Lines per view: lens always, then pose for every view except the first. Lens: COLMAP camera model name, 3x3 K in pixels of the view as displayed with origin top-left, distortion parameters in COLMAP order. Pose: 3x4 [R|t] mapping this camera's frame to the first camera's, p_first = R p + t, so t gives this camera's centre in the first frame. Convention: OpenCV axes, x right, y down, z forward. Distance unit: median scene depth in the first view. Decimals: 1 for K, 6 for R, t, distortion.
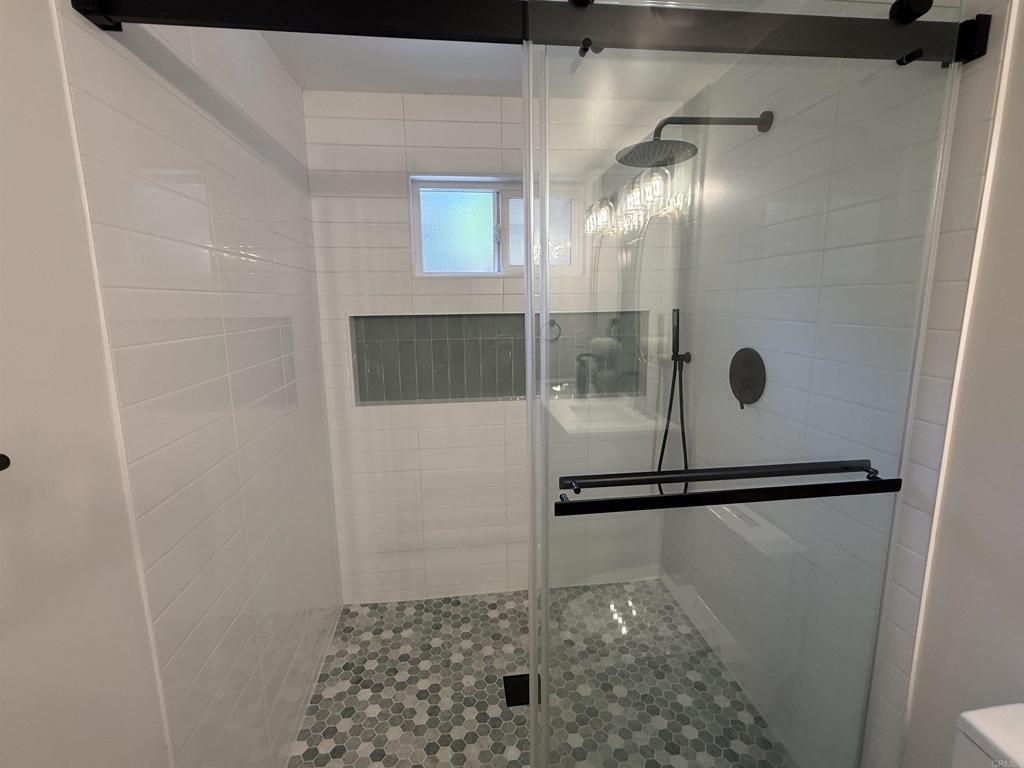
lens RADIAL K [[472.2, 0, 512.7], [0, 472.2, 385.0], [0, 0, 1]] dist [-0.005720, 0.000028]
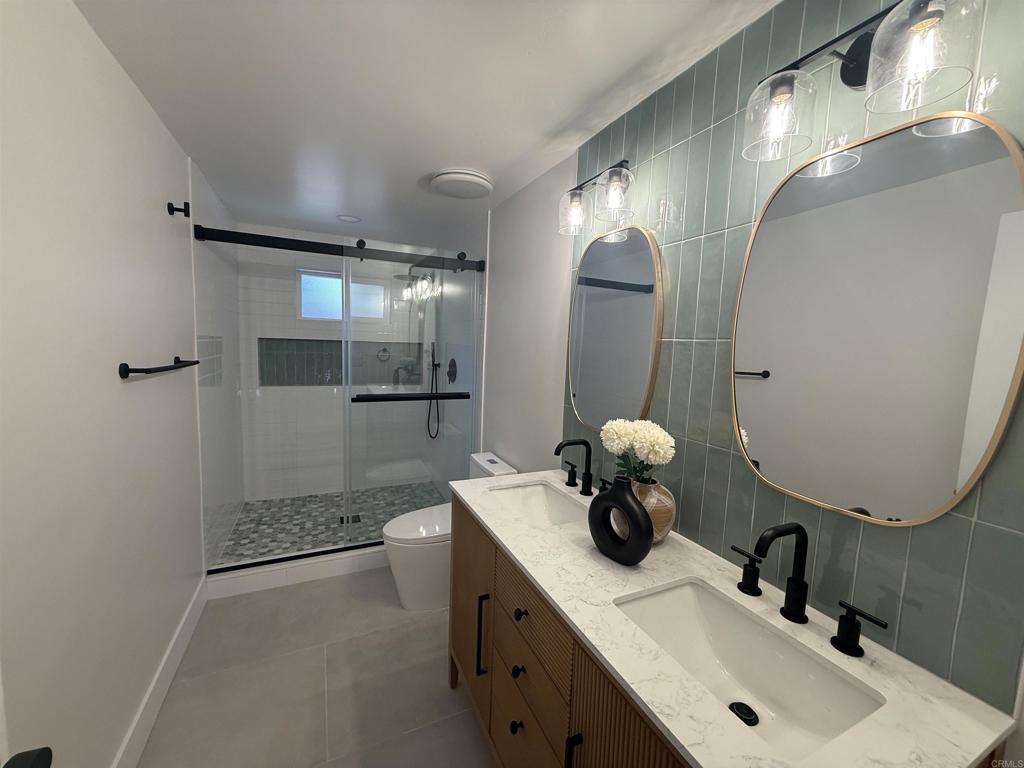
lens RADIAL K [[404.5, 0, 507.4], [0, 404.5, 385.5], [0, 0, 1]] dist [-0.001274, 0.000102]
pose [[0.952319, 0.016377, 0.304665, 0.115186], [0.004260, 0.997747, -0.066950, 0.158091], [-0.305075, 0.065056, 0.950104, -0.829855]]
